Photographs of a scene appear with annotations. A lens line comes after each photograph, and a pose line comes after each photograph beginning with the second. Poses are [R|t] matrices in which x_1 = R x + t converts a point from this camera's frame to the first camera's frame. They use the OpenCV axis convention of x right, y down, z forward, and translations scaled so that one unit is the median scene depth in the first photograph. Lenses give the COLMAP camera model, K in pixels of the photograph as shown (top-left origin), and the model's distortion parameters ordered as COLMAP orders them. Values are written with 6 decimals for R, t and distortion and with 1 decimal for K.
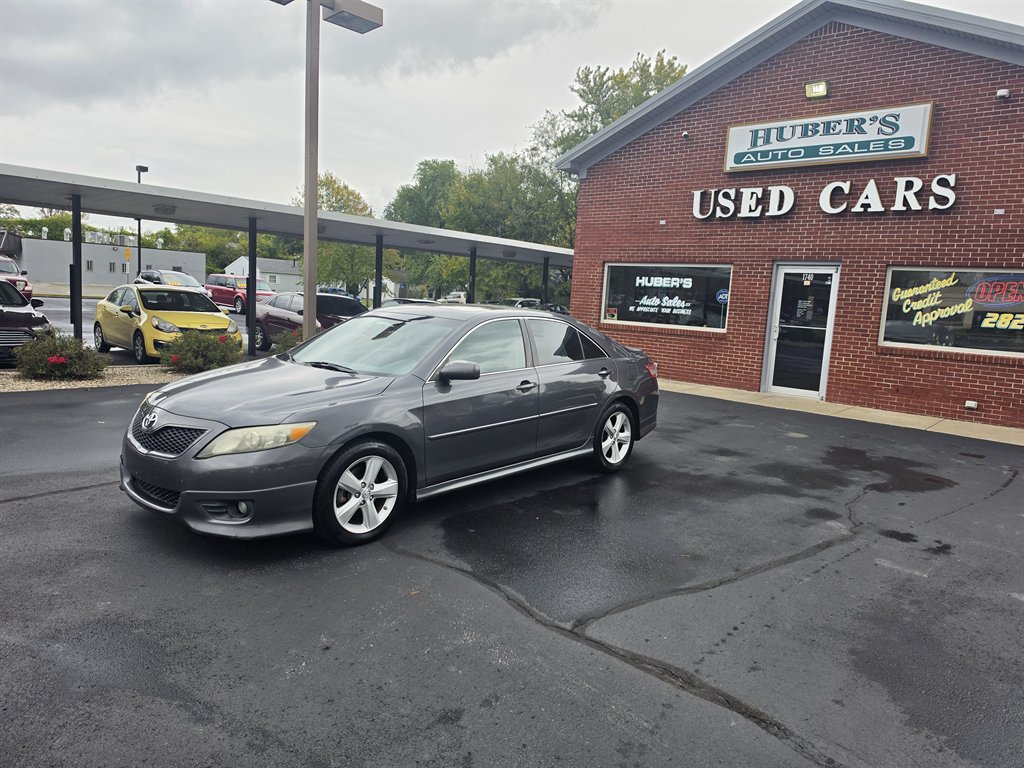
lens RADIAL K [[738.7, 0, 512.0], [0, 738.7, 384.0], [0, 0, 1]] dist [0.041150, -0.047292]
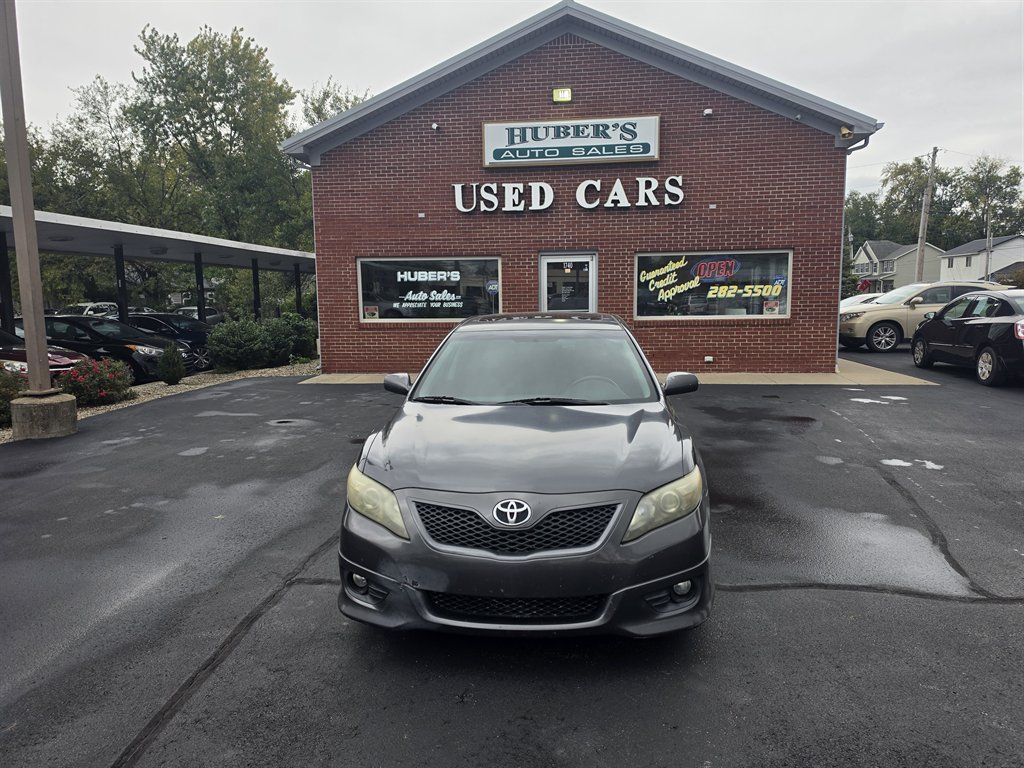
lens RADIAL K [[722.2, 0, 542.7], [0, 722.2, 375.5], [0, 0, 1]] dist [0.144842, -0.219127]
pose [[0.792945, -0.136366, 0.593837, -0.315879], [0.132586, 0.989896, 0.050275, -0.040554], [-0.594692, 0.038869, 0.803013, 0.155775]]
